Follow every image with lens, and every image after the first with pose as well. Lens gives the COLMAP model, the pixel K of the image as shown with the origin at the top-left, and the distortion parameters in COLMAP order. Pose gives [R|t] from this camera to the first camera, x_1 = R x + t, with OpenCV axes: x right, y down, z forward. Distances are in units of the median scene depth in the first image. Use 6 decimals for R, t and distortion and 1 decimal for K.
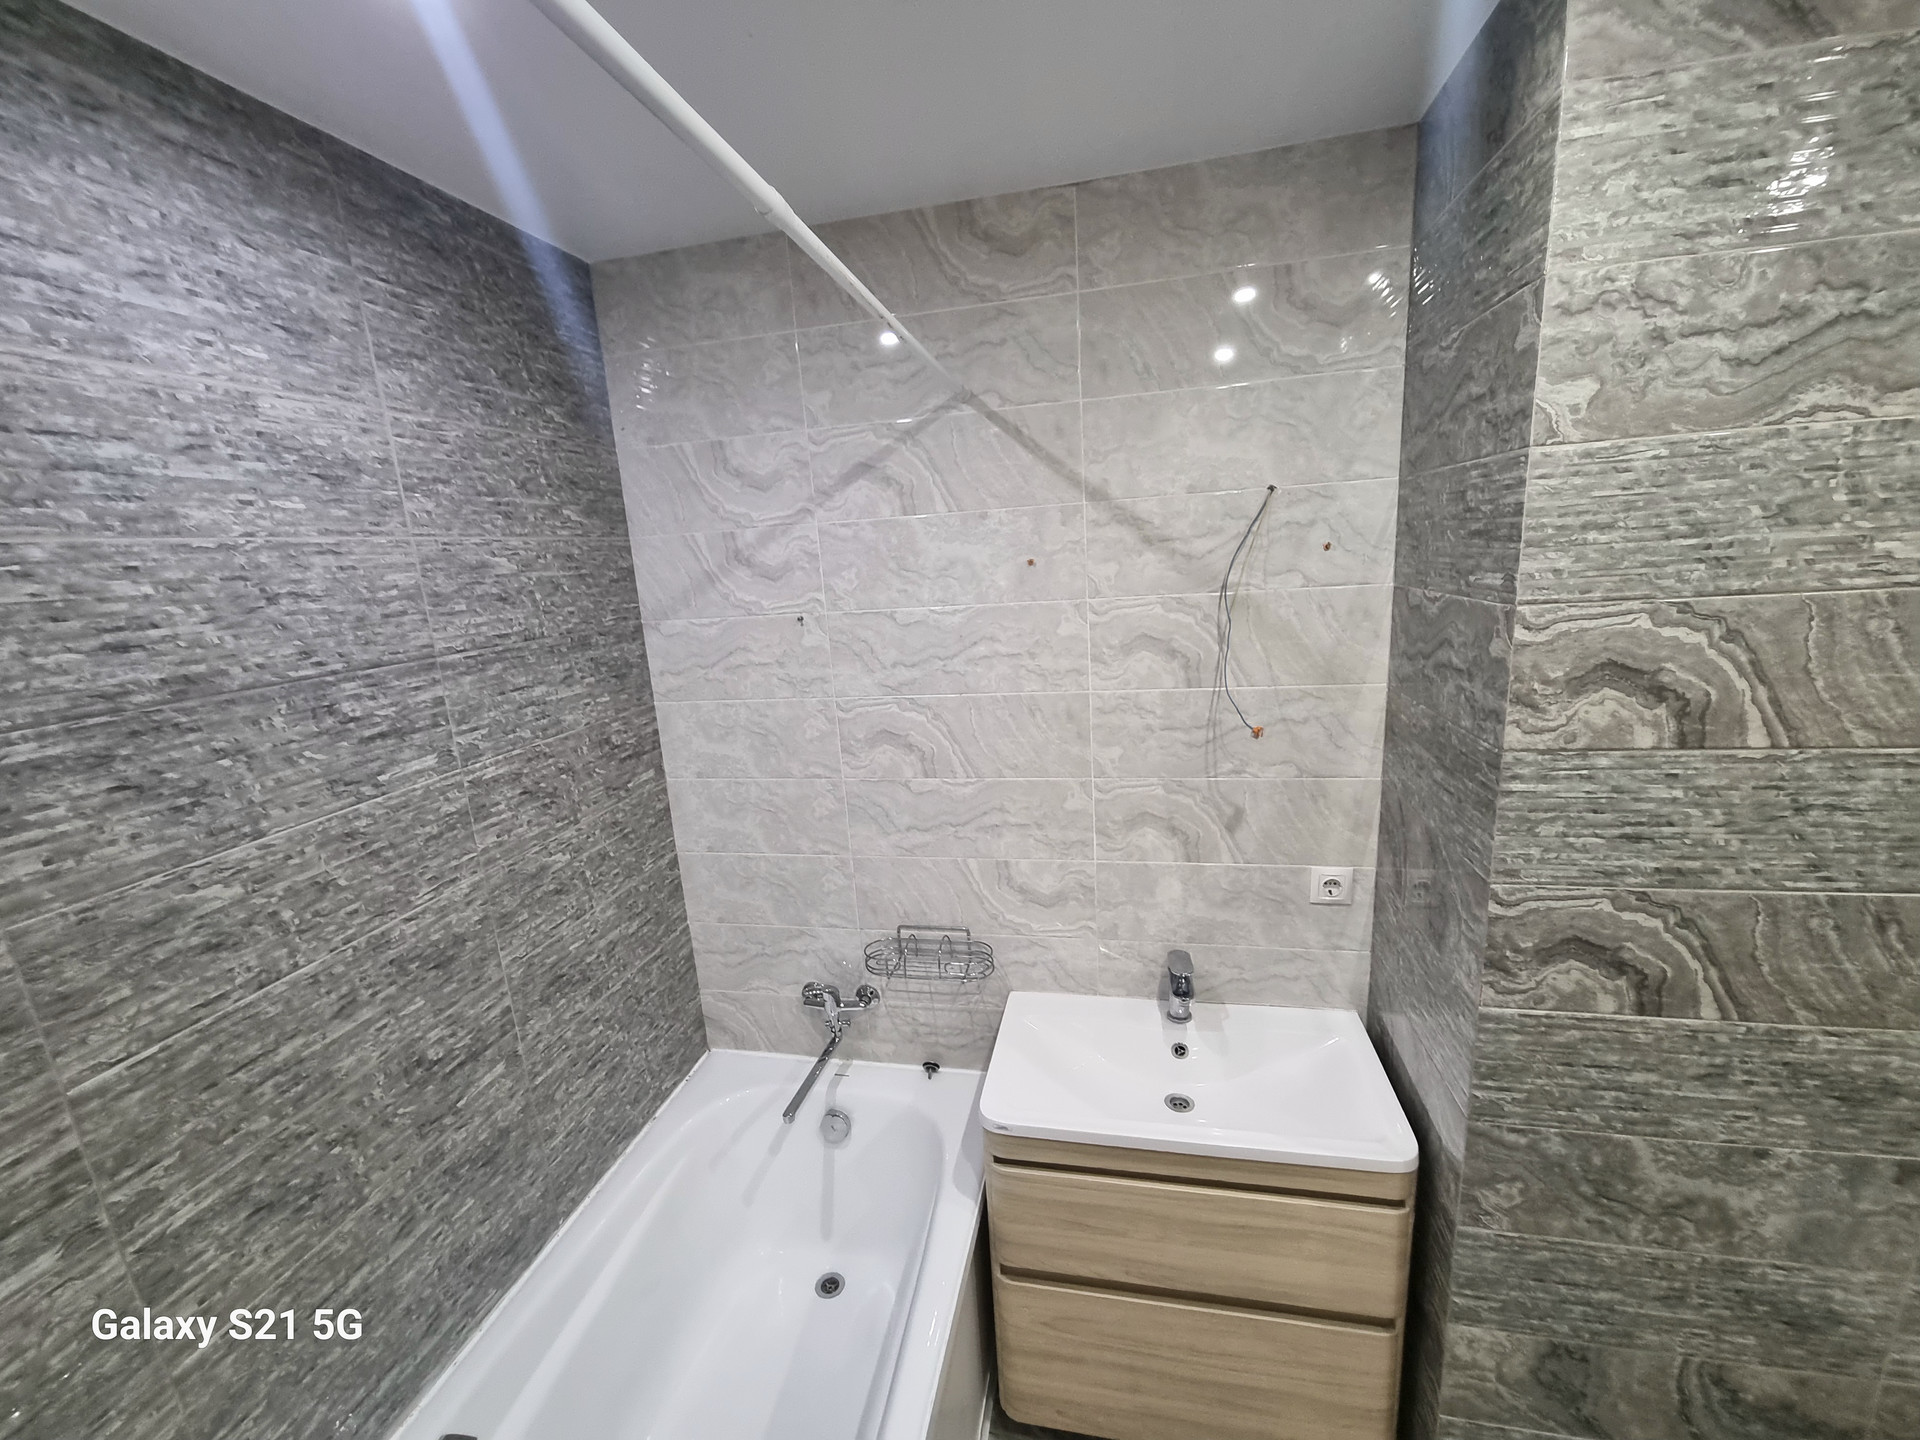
lens RADIAL K [[782.4, 0, 954.6], [0, 782.4, 731.0], [0, 0, 1]] dist [-0.000939, -0.002046]
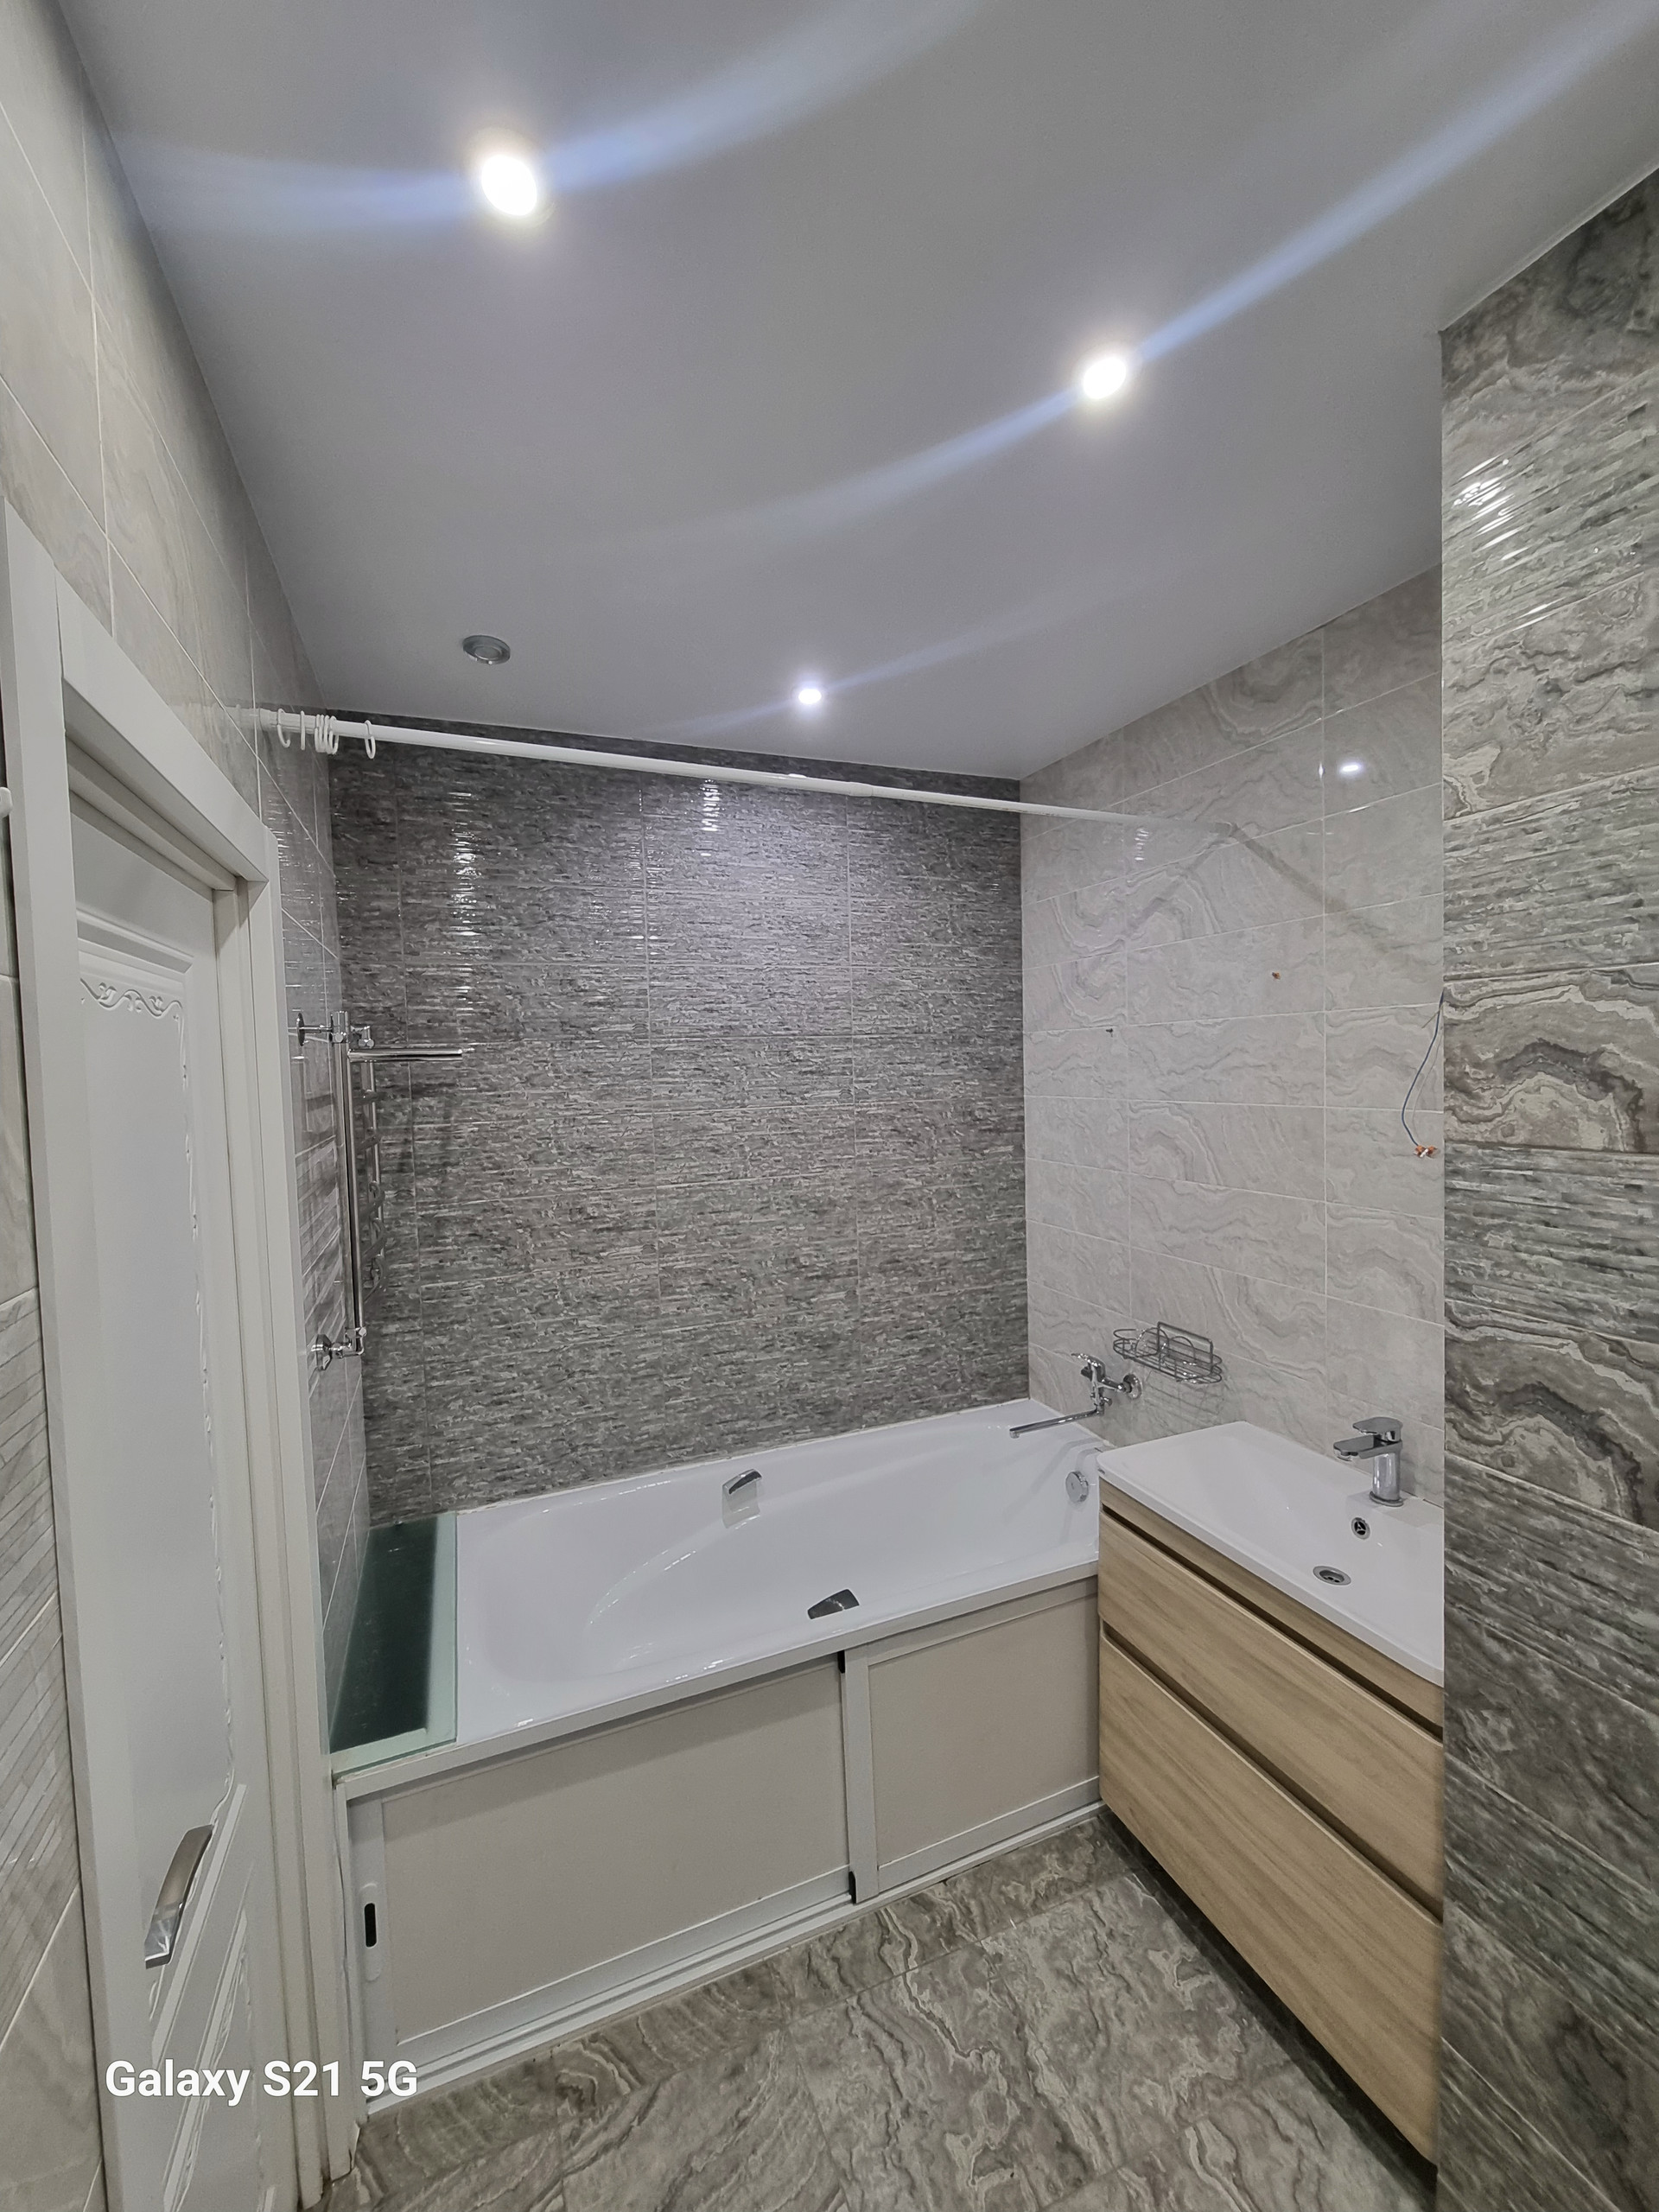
lens RADIAL K [[901.4, 0, 814.3], [0, 901.4, 1101.3], [0, 0, 1]] dist [-0.000939, -0.002046]
pose [[0.559169, 0.085070, -0.824678, 1.151136], [-0.195778, 0.980138, -0.031640, 0.156585], [0.805606, 0.179146, 0.564717, -0.193760]]
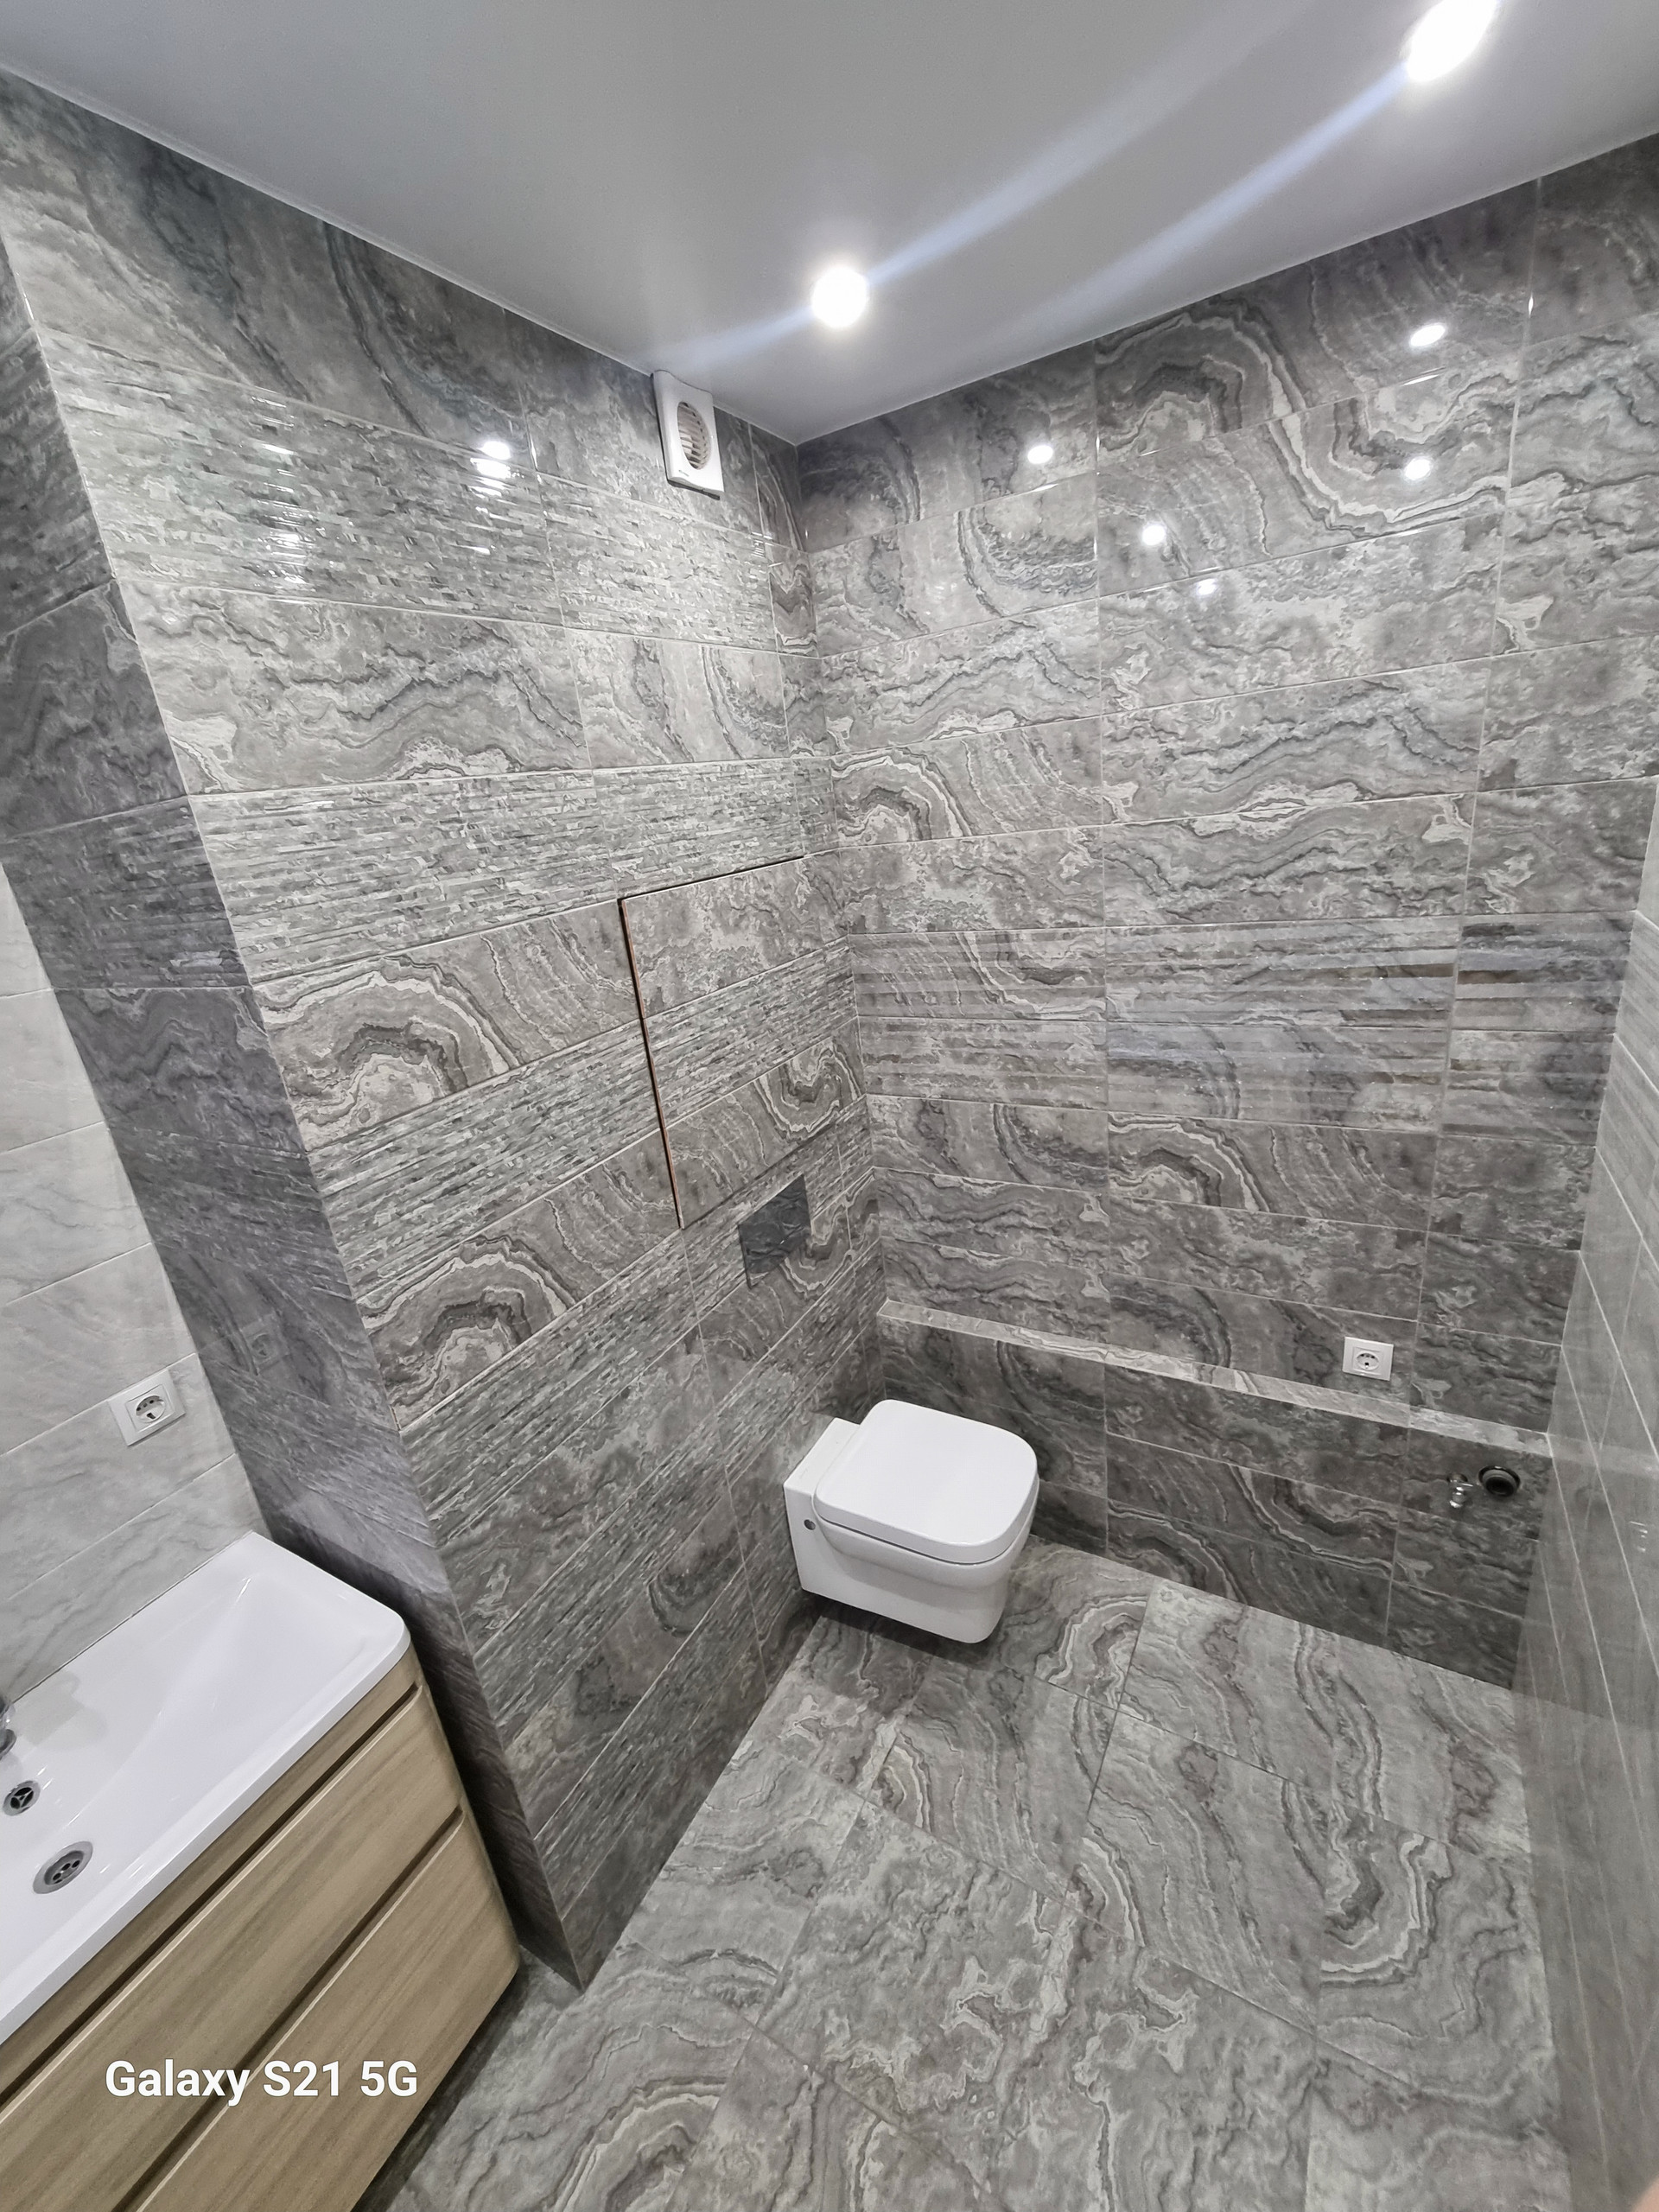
lens RADIAL K [[901.4, 0, 817.5], [0, 901.4, 1102.5], [0, 0, 1]] dist [-0.000939, -0.002046]
pose [[0.307247, -0.279776, 0.909574, 0.000234], [0.313640, 0.932174, 0.180783, -0.028527], [-0.898459, 0.229734, 0.374156, 0.126375]]
